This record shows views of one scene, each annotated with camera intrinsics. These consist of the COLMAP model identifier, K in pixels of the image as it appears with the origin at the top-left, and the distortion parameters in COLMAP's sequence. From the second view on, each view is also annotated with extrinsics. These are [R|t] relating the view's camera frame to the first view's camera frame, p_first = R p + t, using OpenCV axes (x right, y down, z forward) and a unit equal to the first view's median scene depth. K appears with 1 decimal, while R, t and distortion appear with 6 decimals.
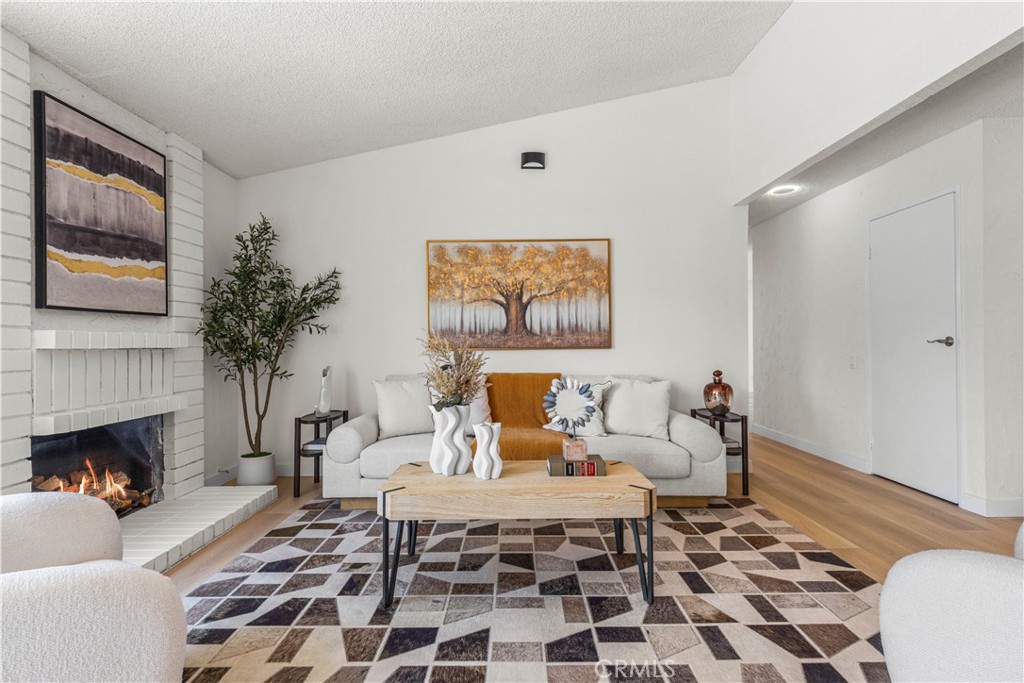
lens RADIAL K [[464.2, 0, 511.3], [0, 464.2, 339.4], [0, 0, 1]] dist [-0.001874, -0.000617]
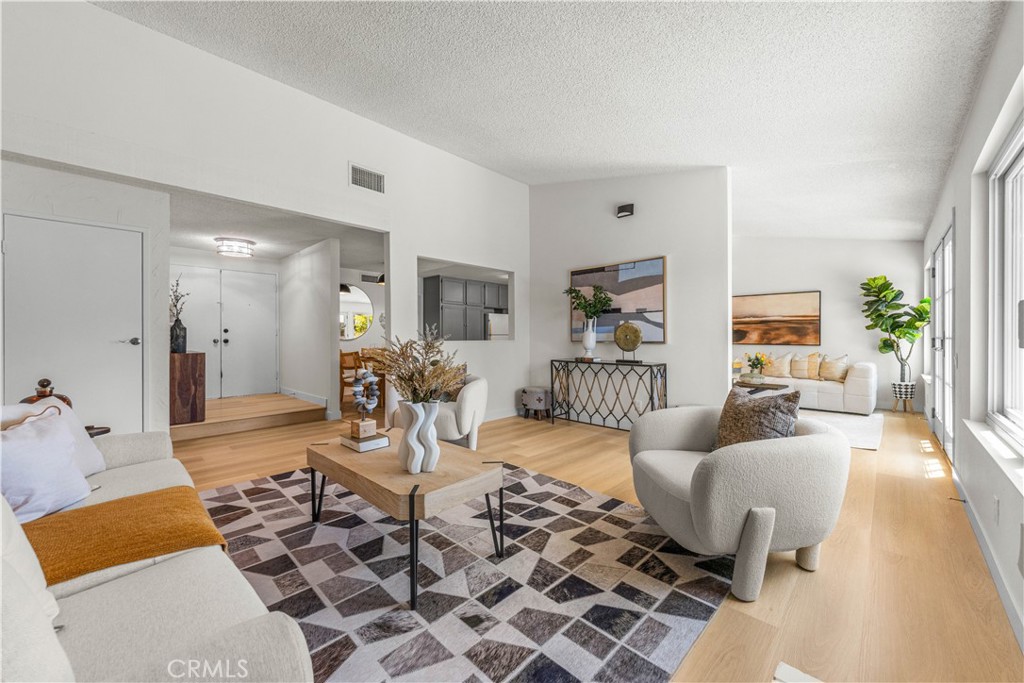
lens RADIAL K [[359.2, 0, 514.9], [0, 359.2, 338.8], [0, 0, 1]] dist [-0.008291, -0.000197]
pose [[-0.691583, 0.009739, 0.722232, -0.577520], [0.001918, 0.999930, -0.011647, 0.012266], [-0.722295, -0.006670, -0.691553, 0.963451]]
